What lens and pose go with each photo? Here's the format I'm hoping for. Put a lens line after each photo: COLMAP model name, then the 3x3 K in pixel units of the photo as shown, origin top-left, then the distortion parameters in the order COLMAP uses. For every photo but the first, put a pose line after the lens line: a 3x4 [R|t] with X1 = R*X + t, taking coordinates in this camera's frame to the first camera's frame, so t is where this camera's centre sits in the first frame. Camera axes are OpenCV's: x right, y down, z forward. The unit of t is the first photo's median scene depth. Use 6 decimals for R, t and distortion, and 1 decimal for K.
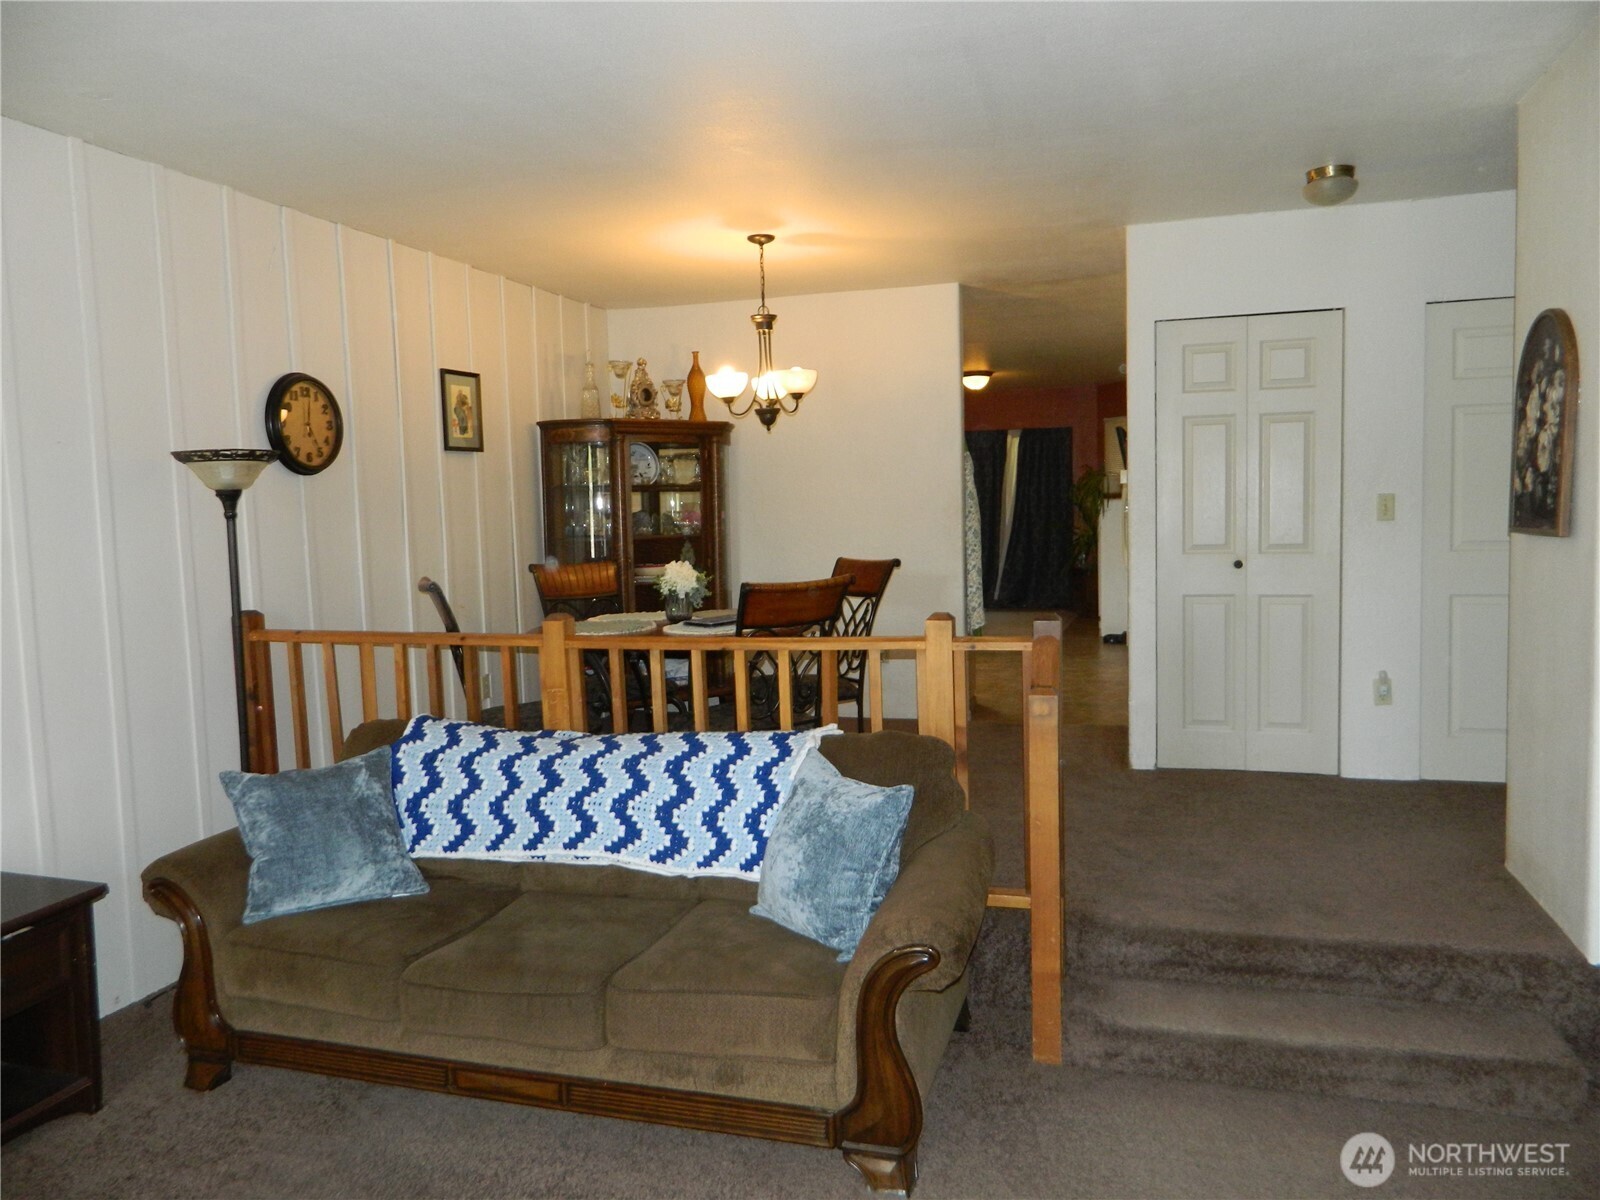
lens RADIAL K [[1179.3, 0, 795.3], [0, 1179.3, 597.9], [0, 0, 1]] dist [0.012645, -0.002912]
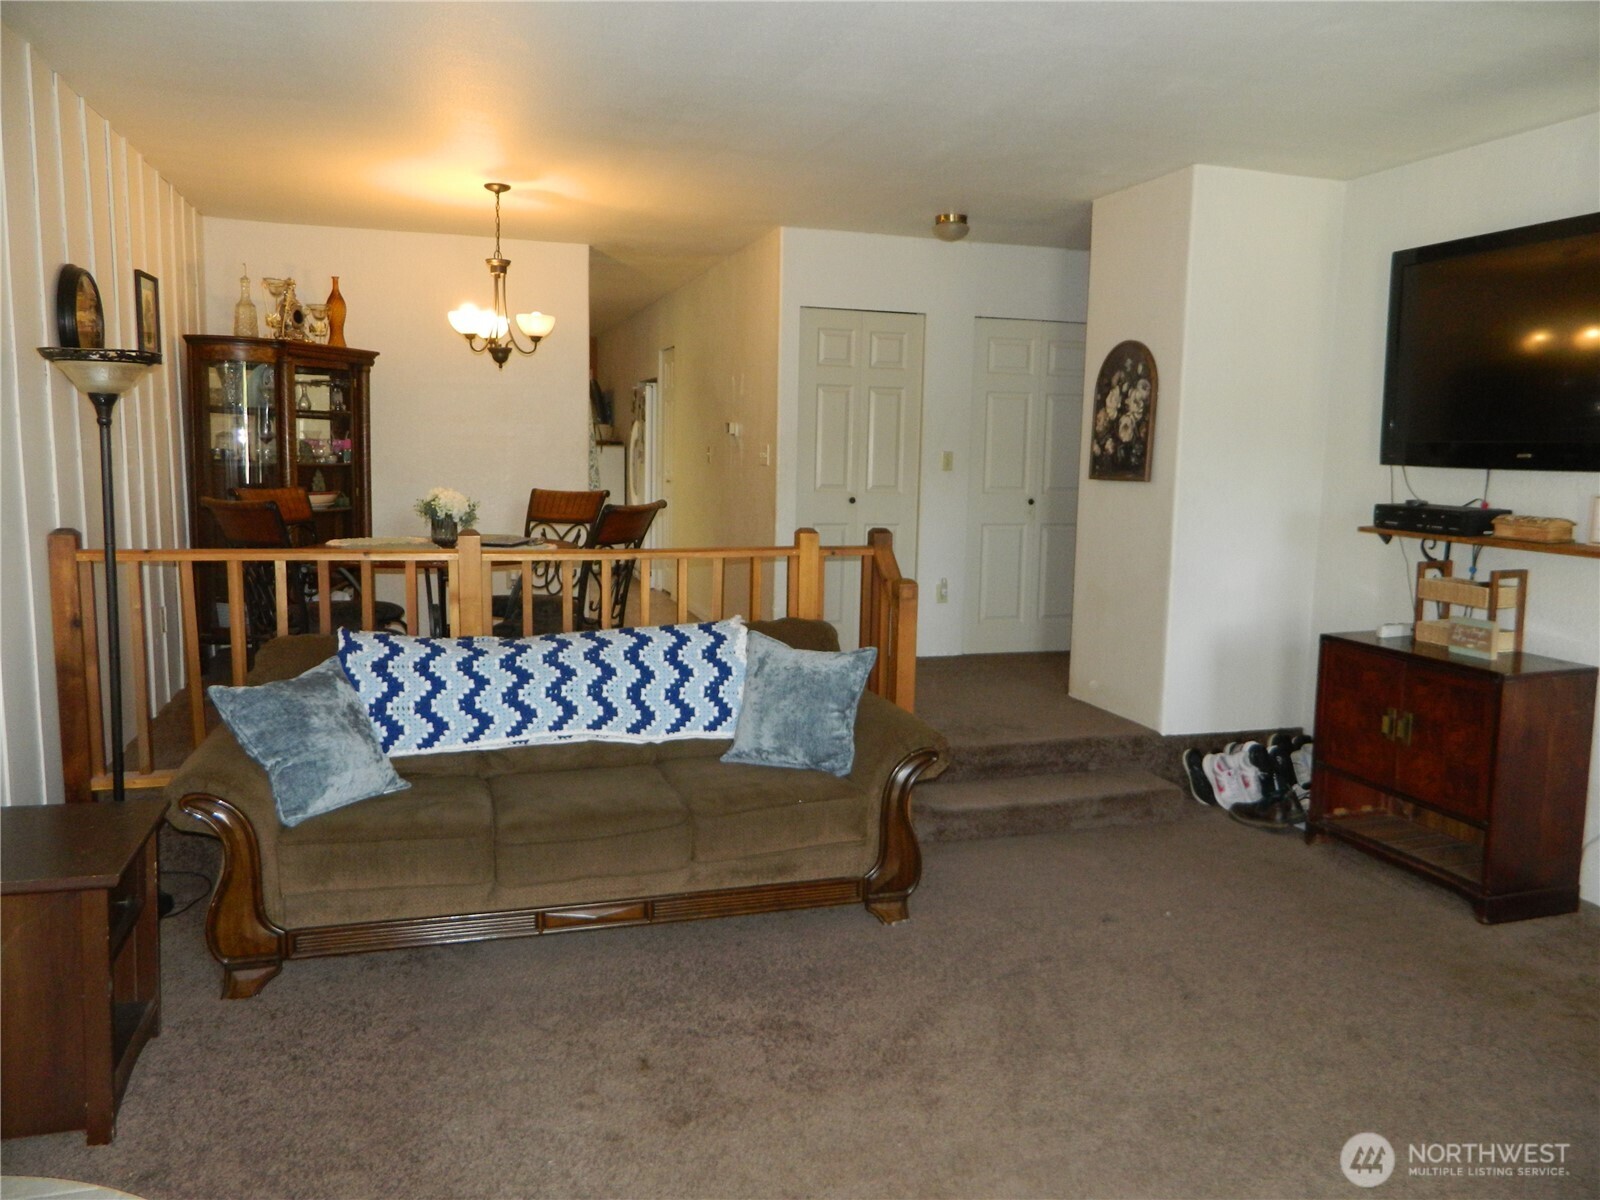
lens RADIAL K [[1179.3, 0, 809.1], [0, 1179.3, 595.6], [0, 0, 1]] dist [0.012645, -0.002912]
pose [[0.823073, -0.027705, 0.567259, -0.626292], [0.004263, 0.999083, 0.042610, 0.032346], [-0.567919, -0.032653, 0.822436, -0.083061]]
